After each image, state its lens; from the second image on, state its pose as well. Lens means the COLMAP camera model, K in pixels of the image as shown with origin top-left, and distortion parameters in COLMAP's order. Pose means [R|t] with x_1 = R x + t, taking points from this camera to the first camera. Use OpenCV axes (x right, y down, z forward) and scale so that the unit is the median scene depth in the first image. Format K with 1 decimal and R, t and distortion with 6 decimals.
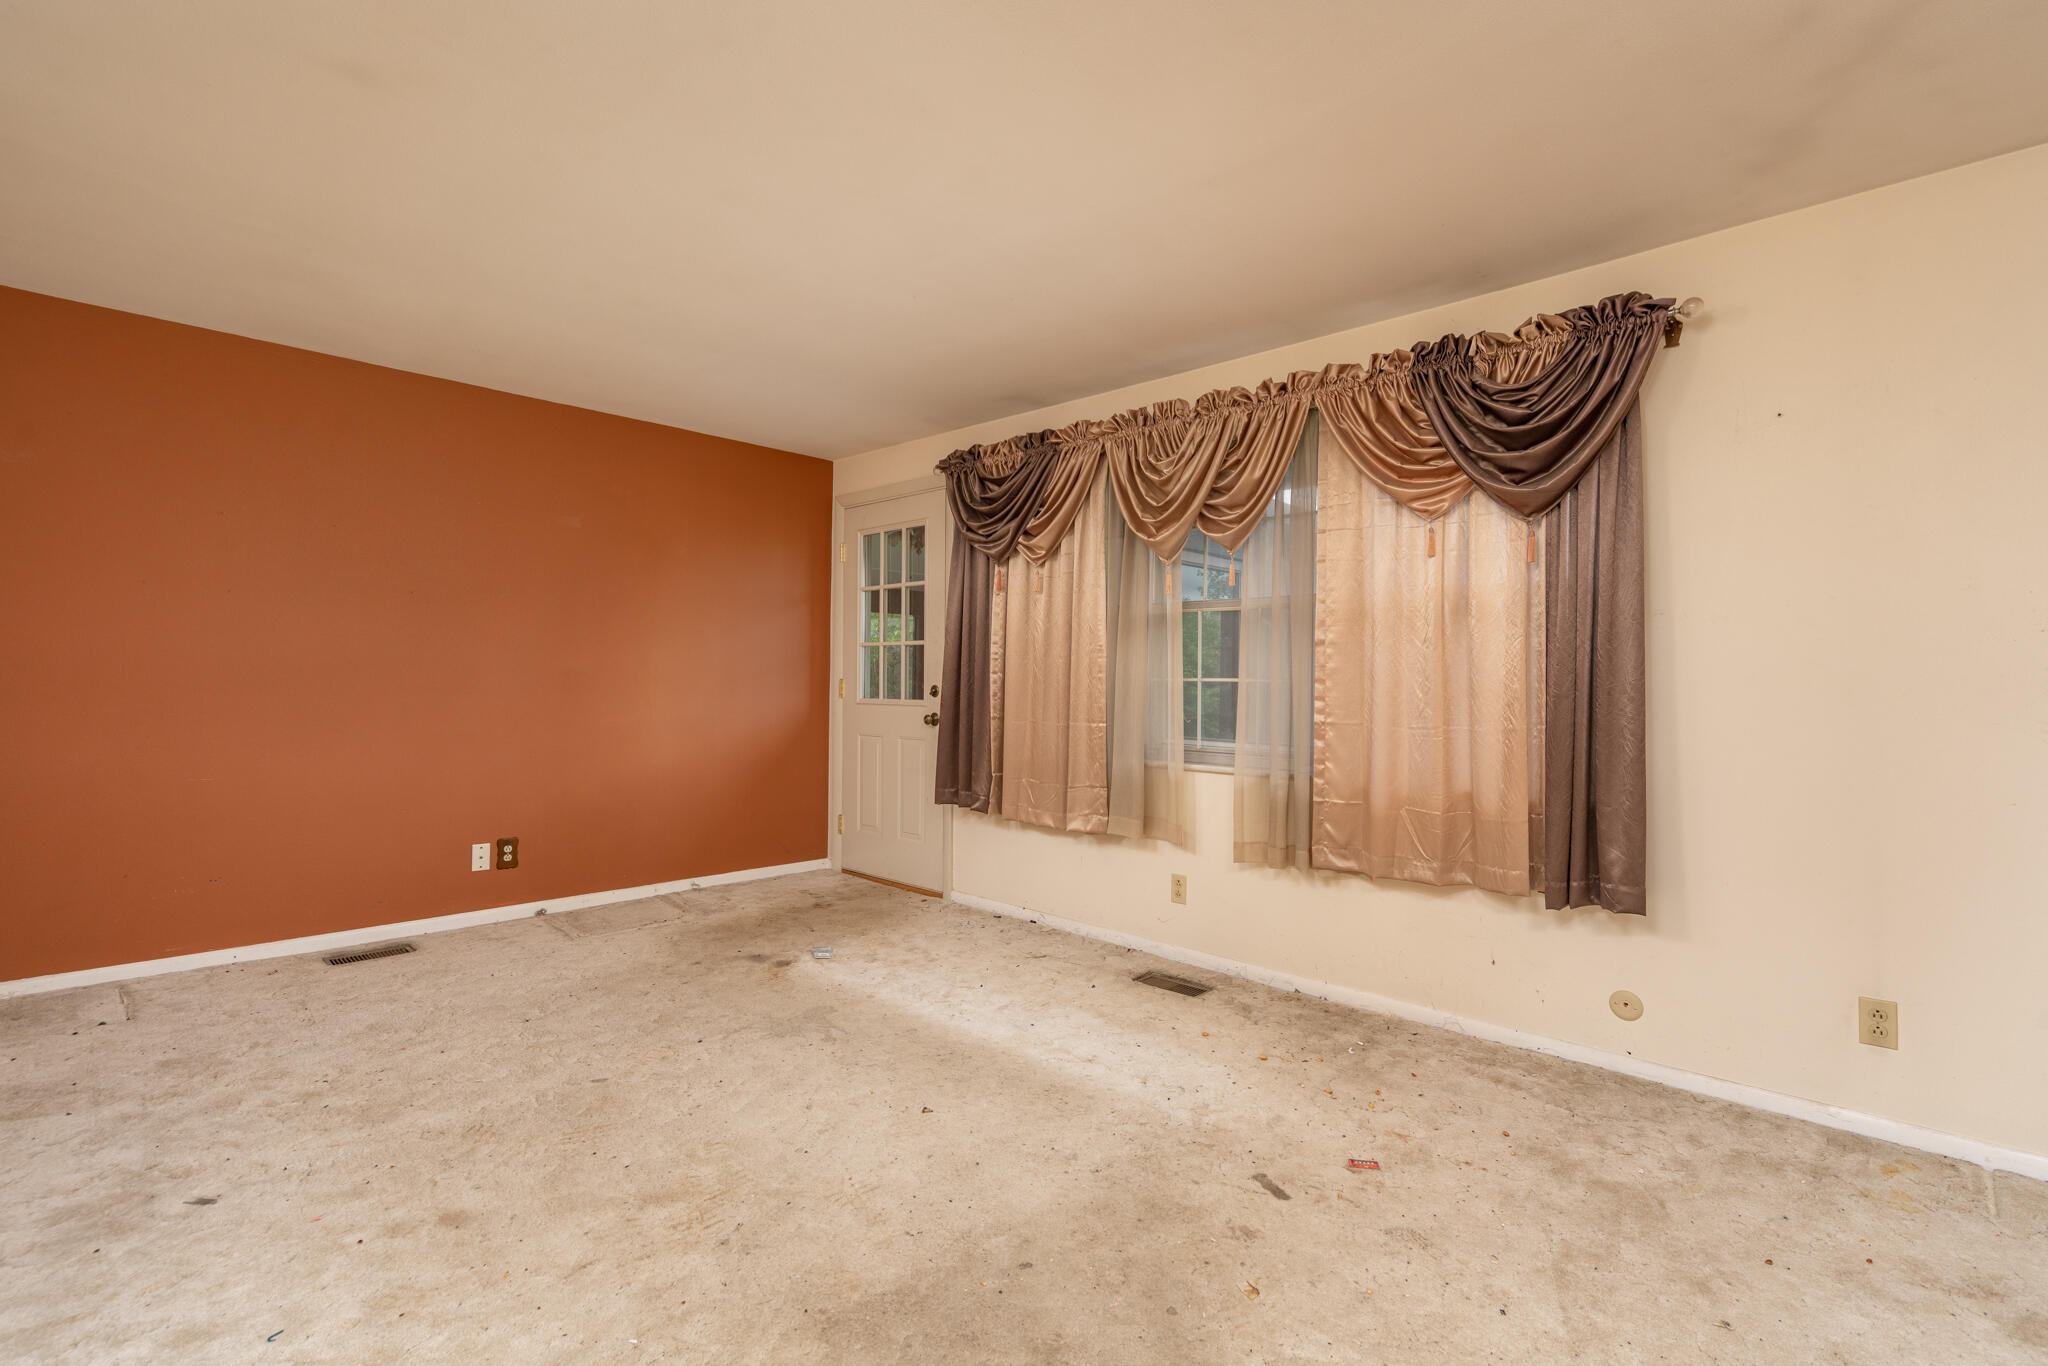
lens RADIAL K [[944.2, 0, 1026.0], [0, 944.2, 680.6], [0, 0, 1]] dist [-0.002348, 0.000202]
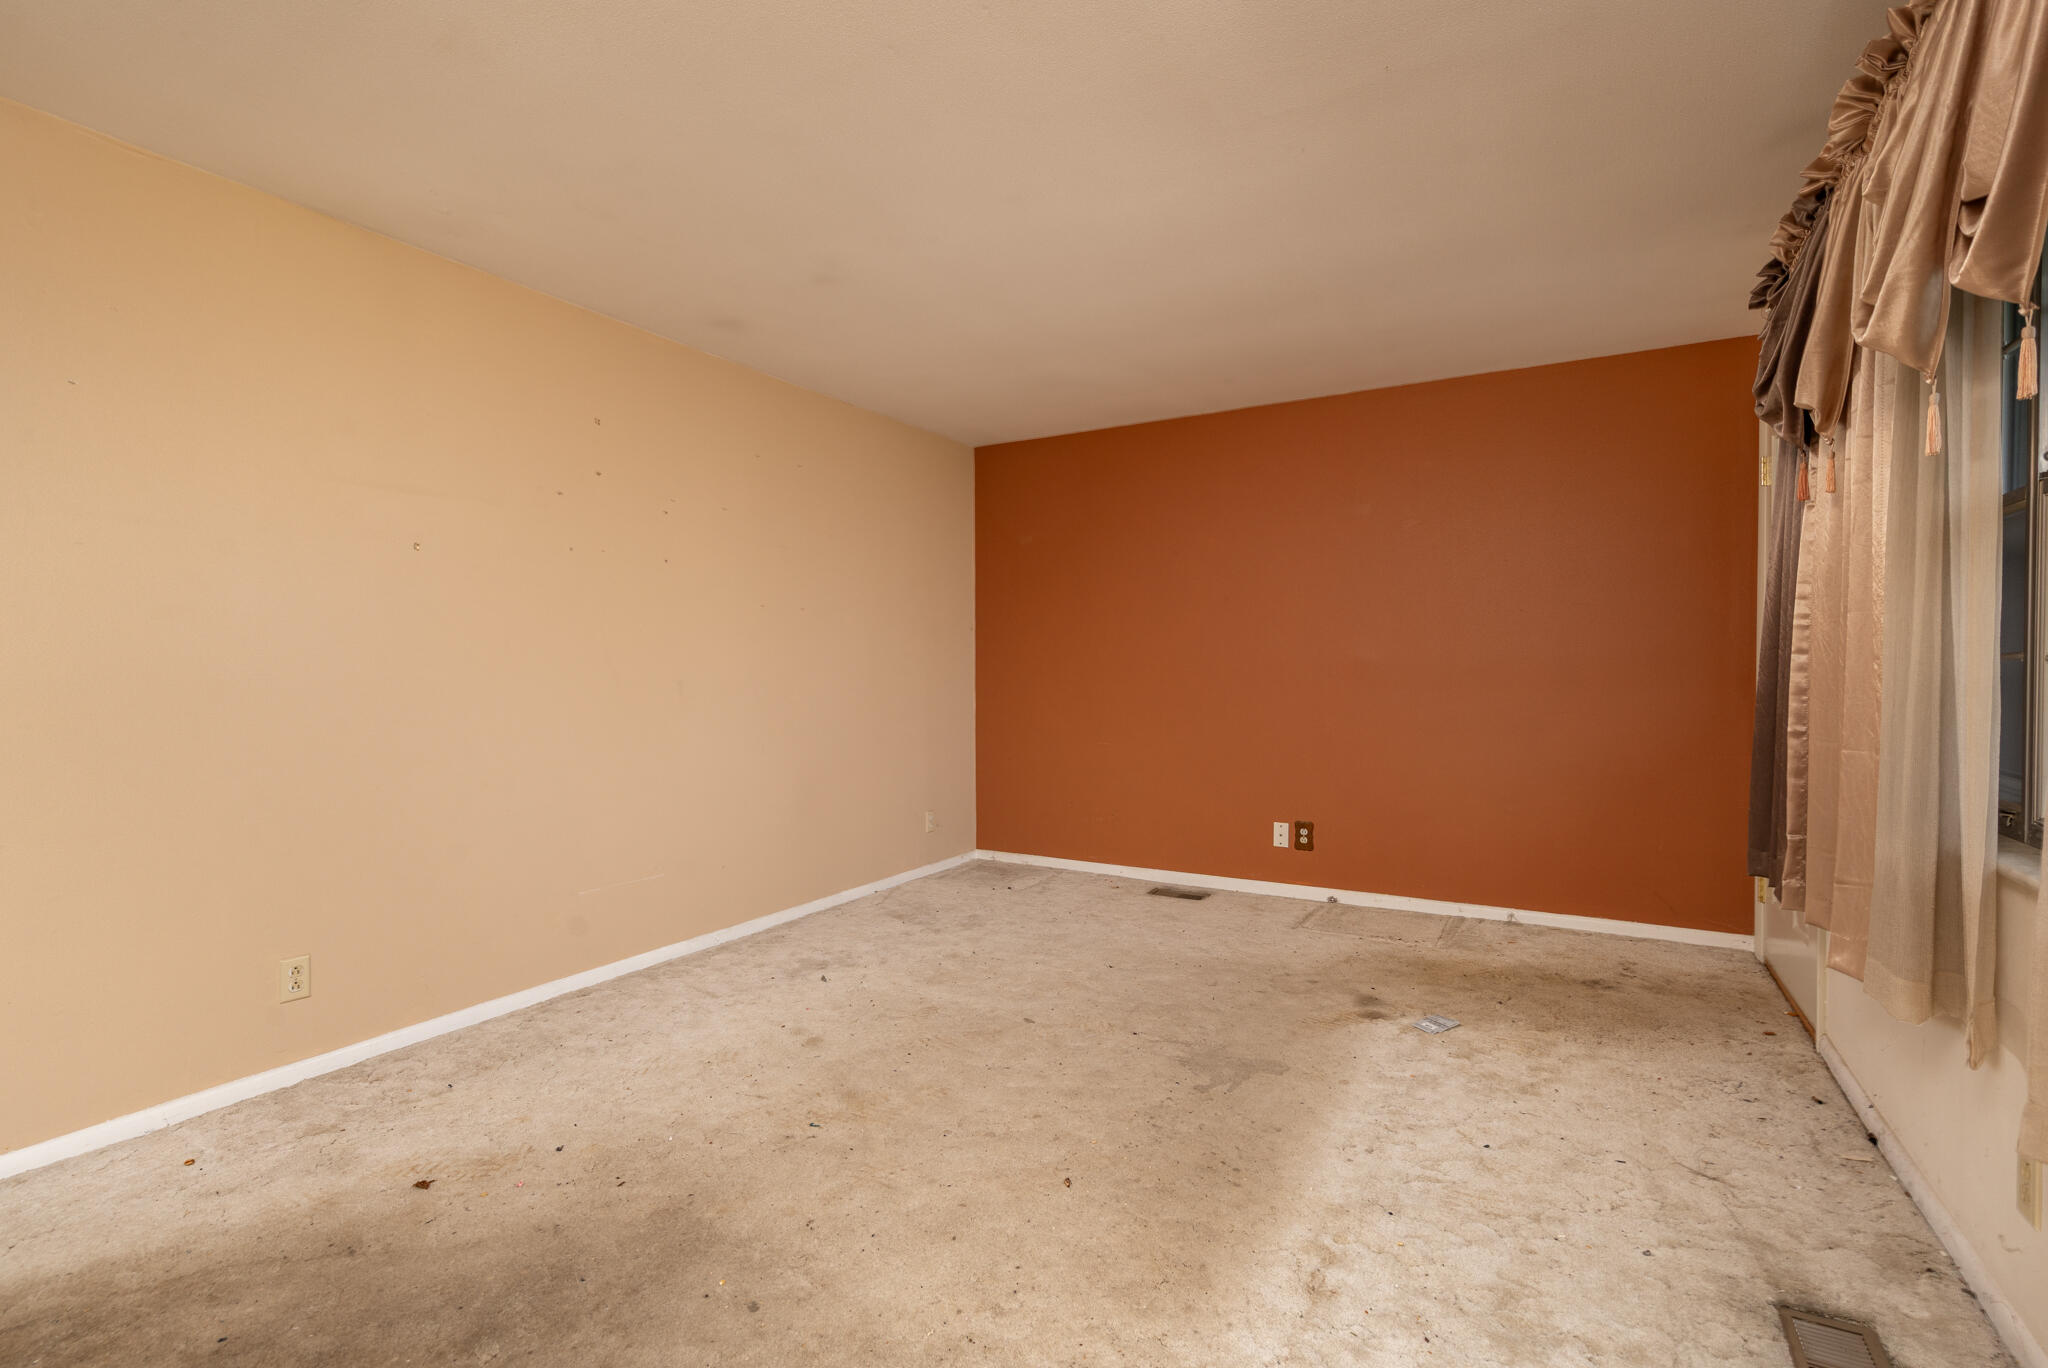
lens RADIAL K [[944.2, 0, 1024.0], [0, 944.2, 689.4], [0, 0, 1]] dist [-0.002348, 0.000202]
pose [[0.228005, 0.008276, -0.973625, 0.452919], [0.007177, 0.999922, 0.010180, 0.006286], [0.973634, -0.009309, 0.227928, 0.504229]]
